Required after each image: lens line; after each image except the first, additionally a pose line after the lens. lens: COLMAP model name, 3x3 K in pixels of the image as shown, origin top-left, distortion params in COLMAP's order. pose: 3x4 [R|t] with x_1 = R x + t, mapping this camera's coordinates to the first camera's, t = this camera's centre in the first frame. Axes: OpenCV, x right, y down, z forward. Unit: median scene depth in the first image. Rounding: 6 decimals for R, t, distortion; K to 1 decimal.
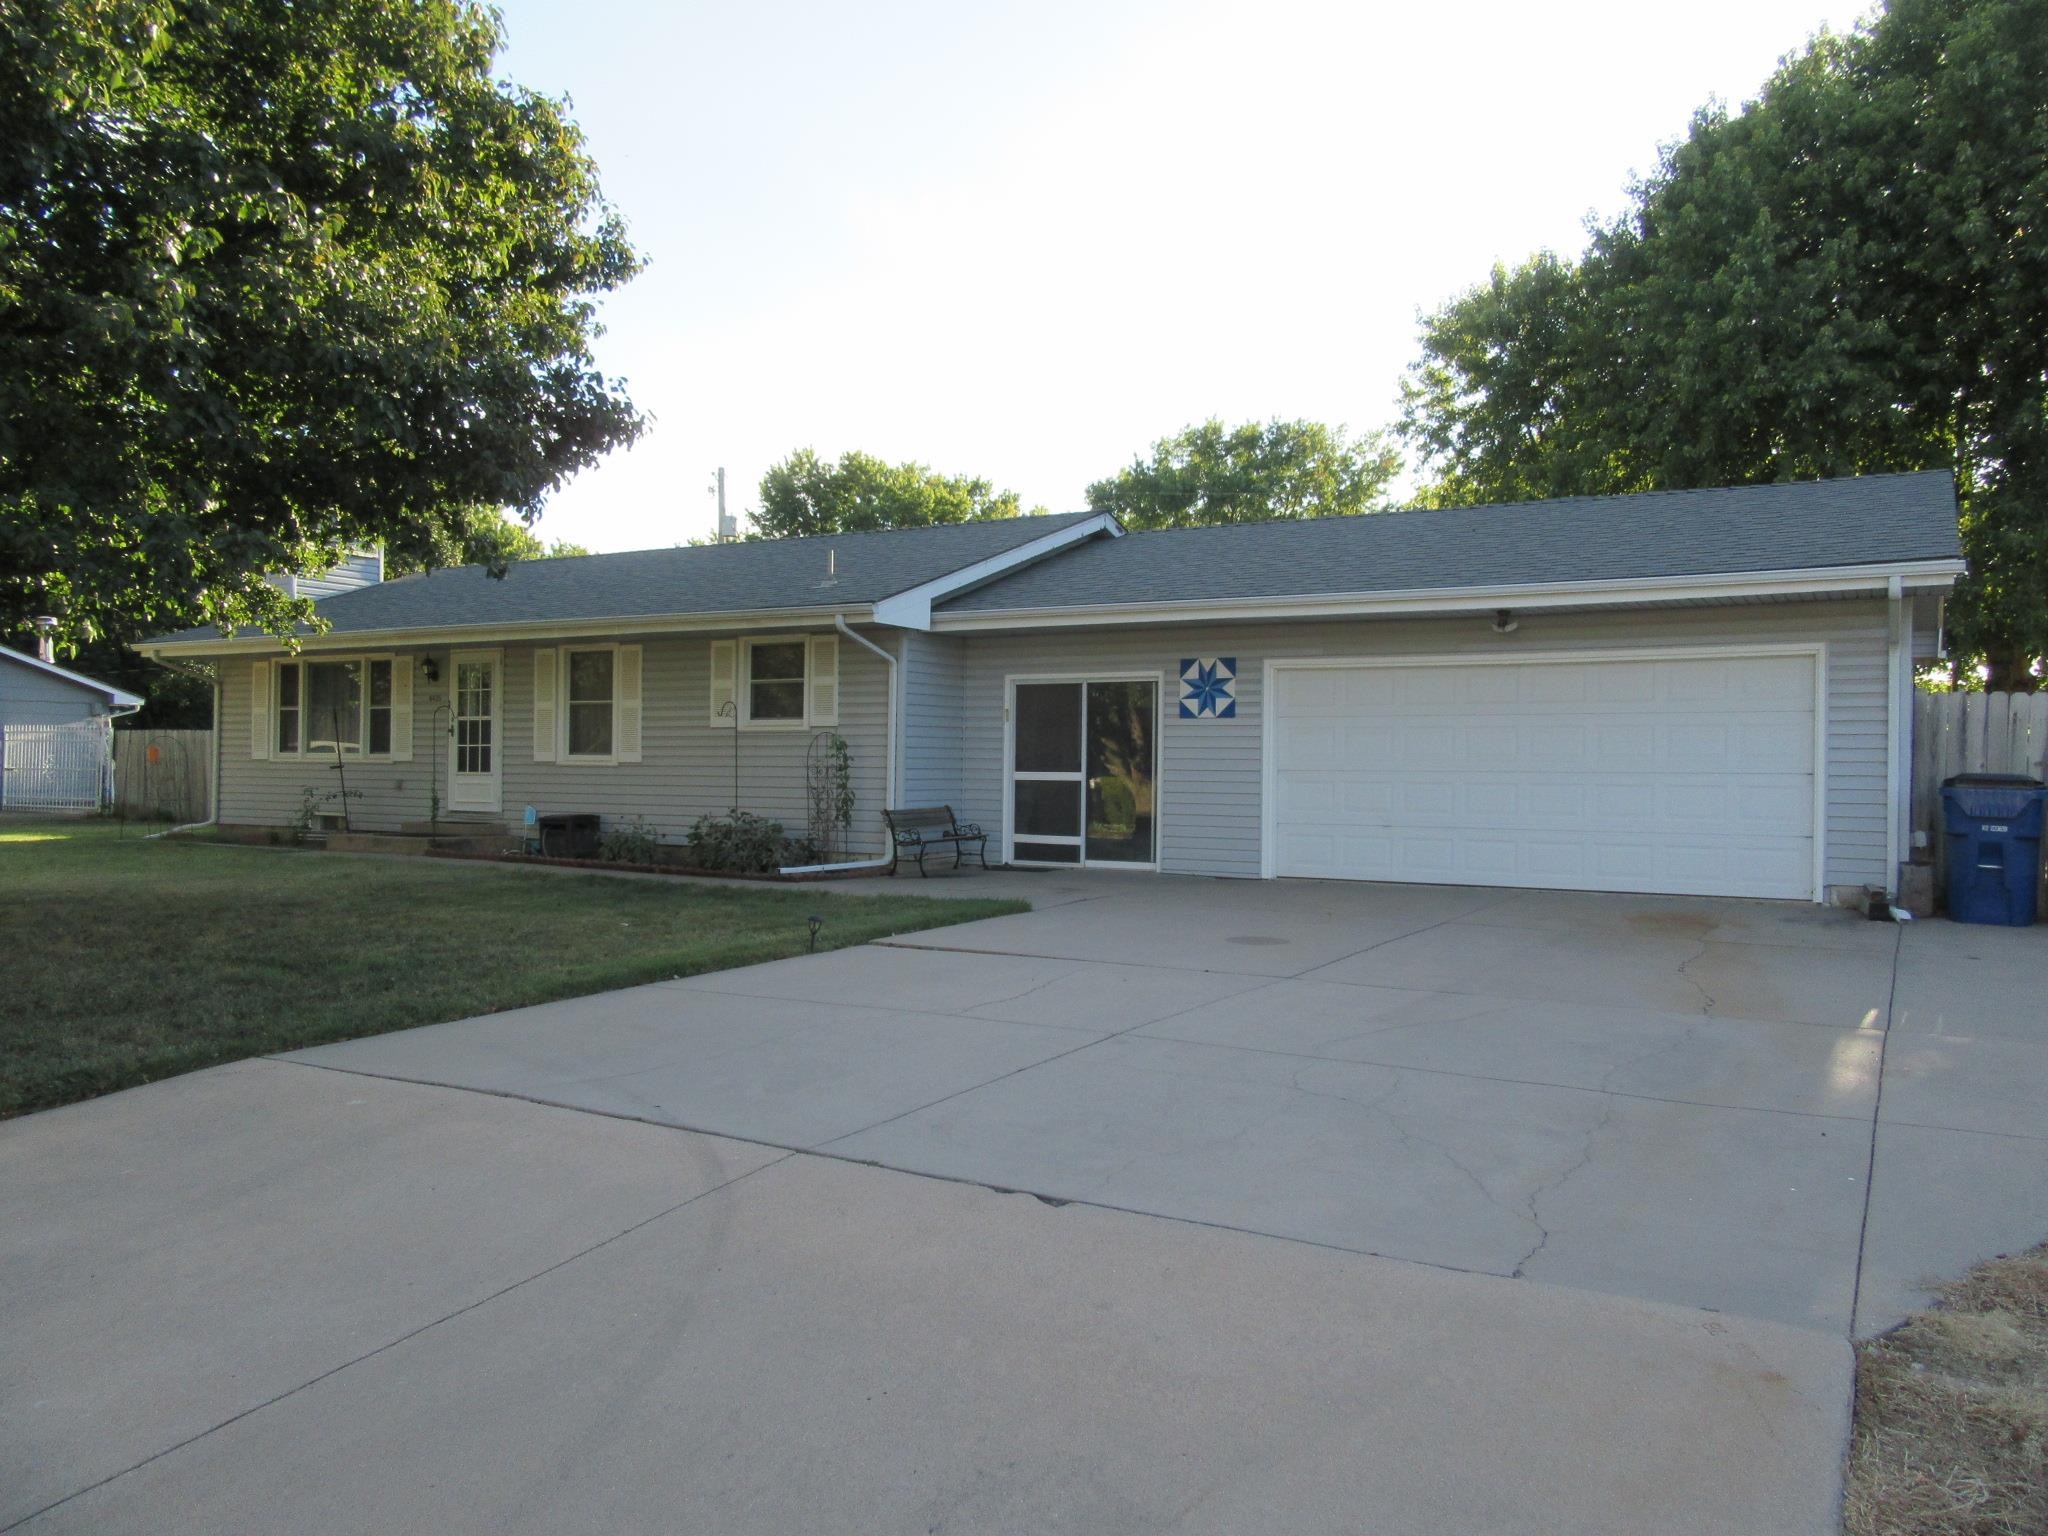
lens RADIAL K [[1504.9, 0, 1026.6], [0, 1504.9, 766.1], [0, 0, 1]] dist [-0.020147, 0.011040]
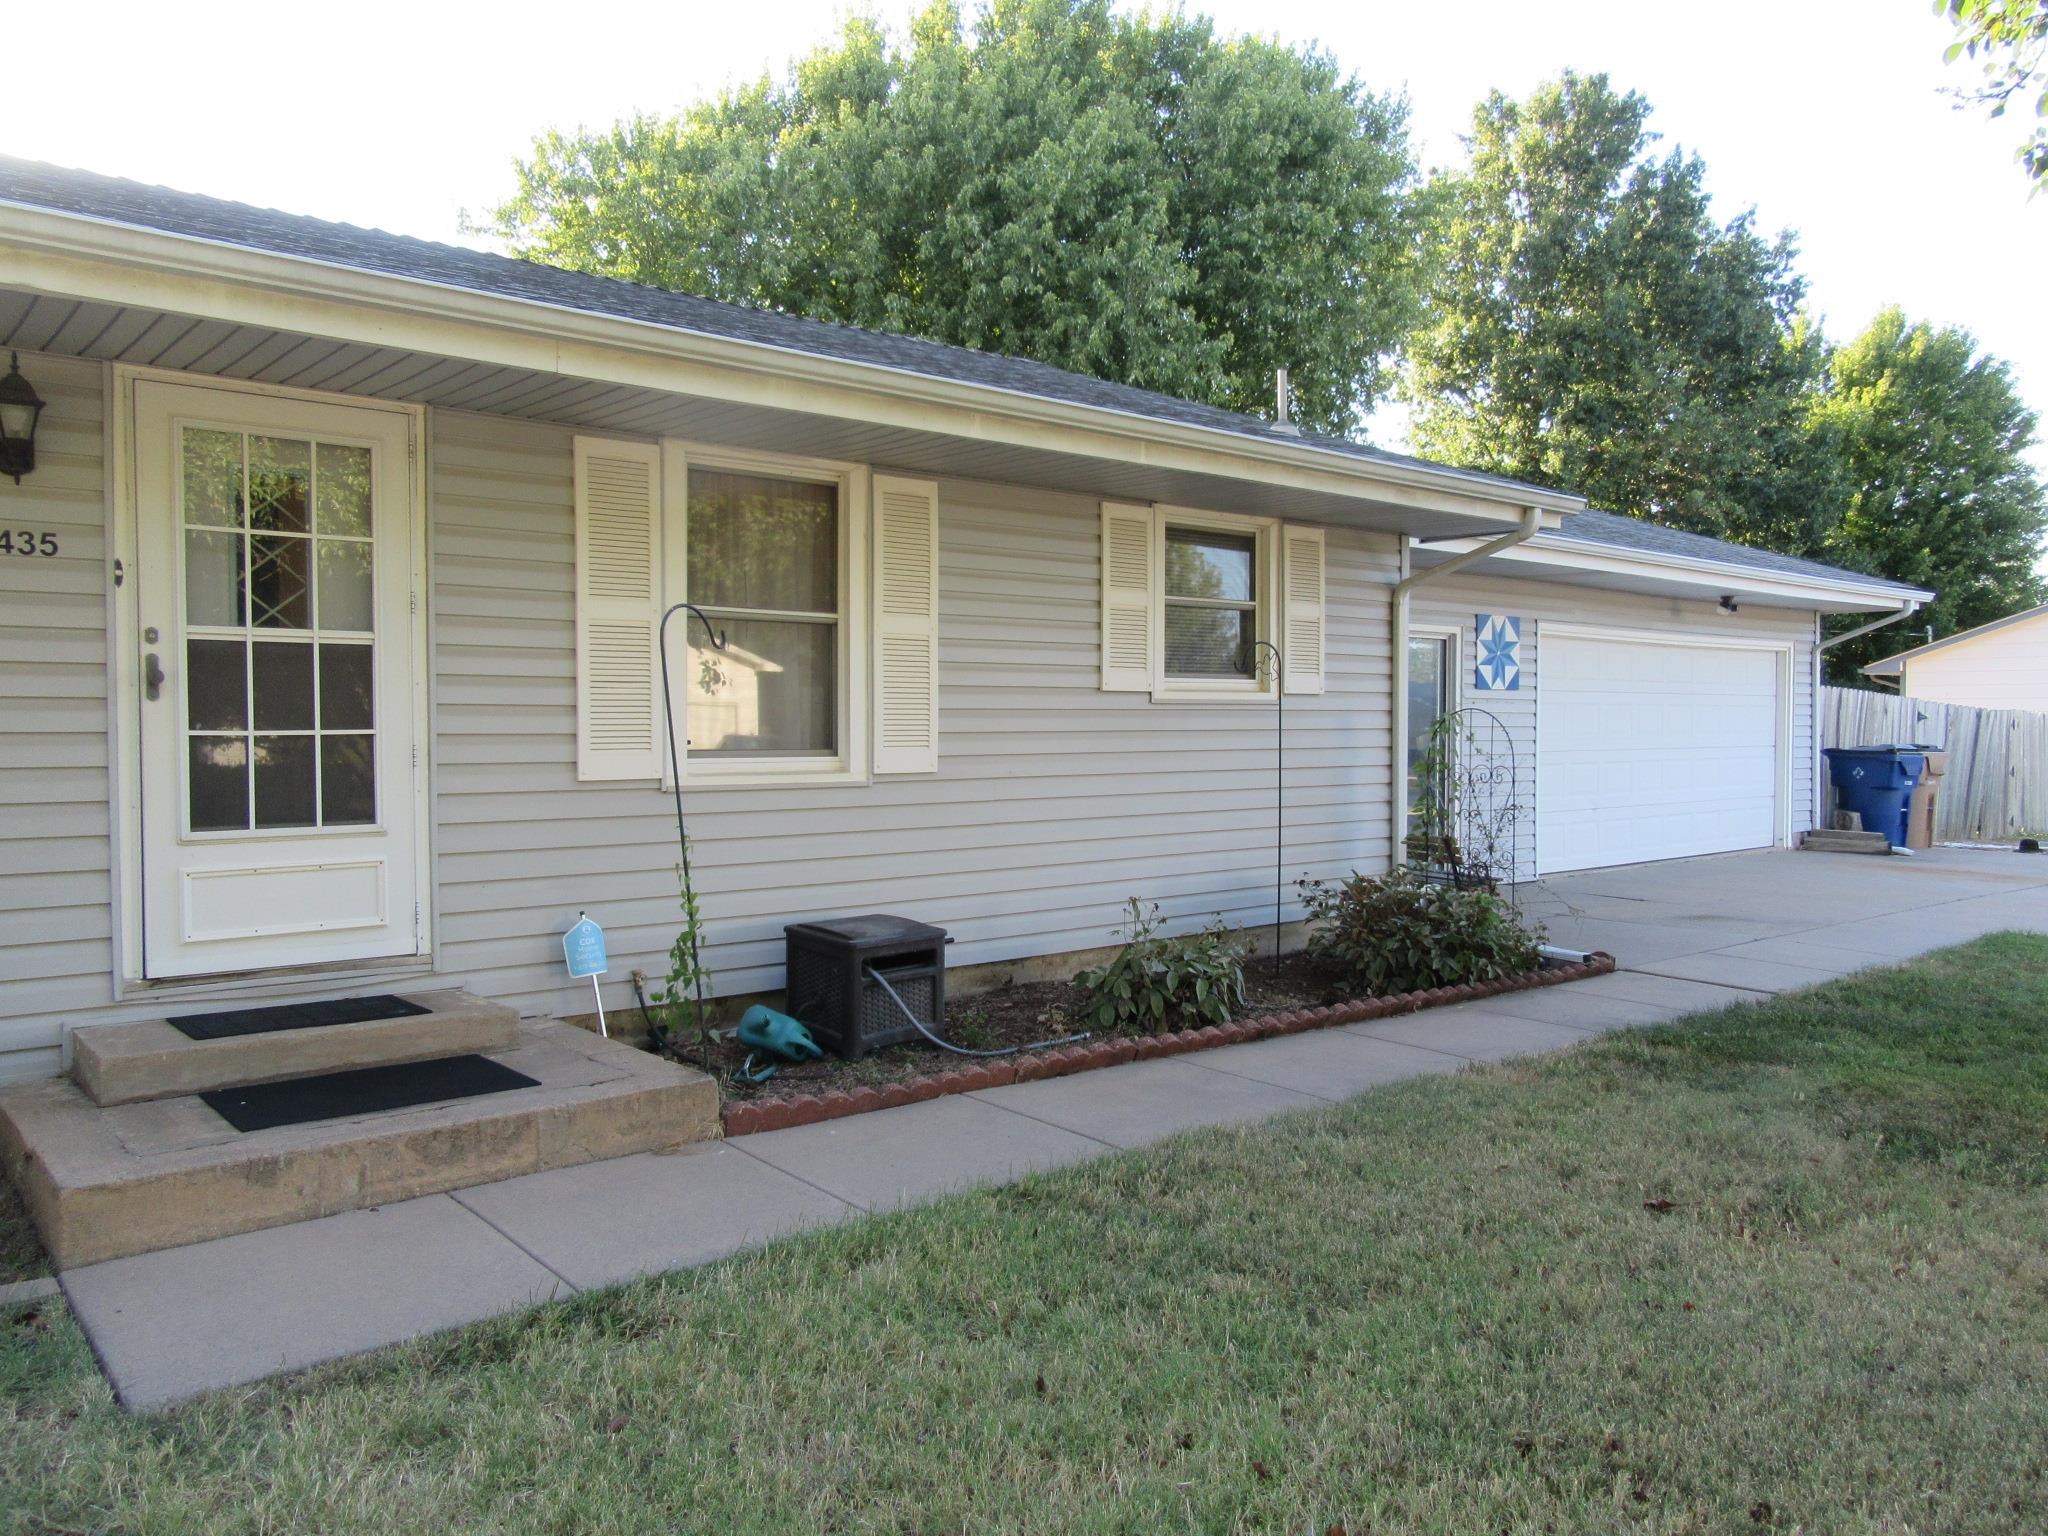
lens RADIAL K [[1504.9, 0, 1023.0], [0, 1504.9, 767.9], [0, 0, 1]] dist [-0.020147, 0.011040]
pose [[0.340641, -0.040698, 0.939312, -0.649970], [-0.002785, 0.999015, 0.044294, -0.022353], [-0.940189, -0.017704, 0.340192, 0.862770]]
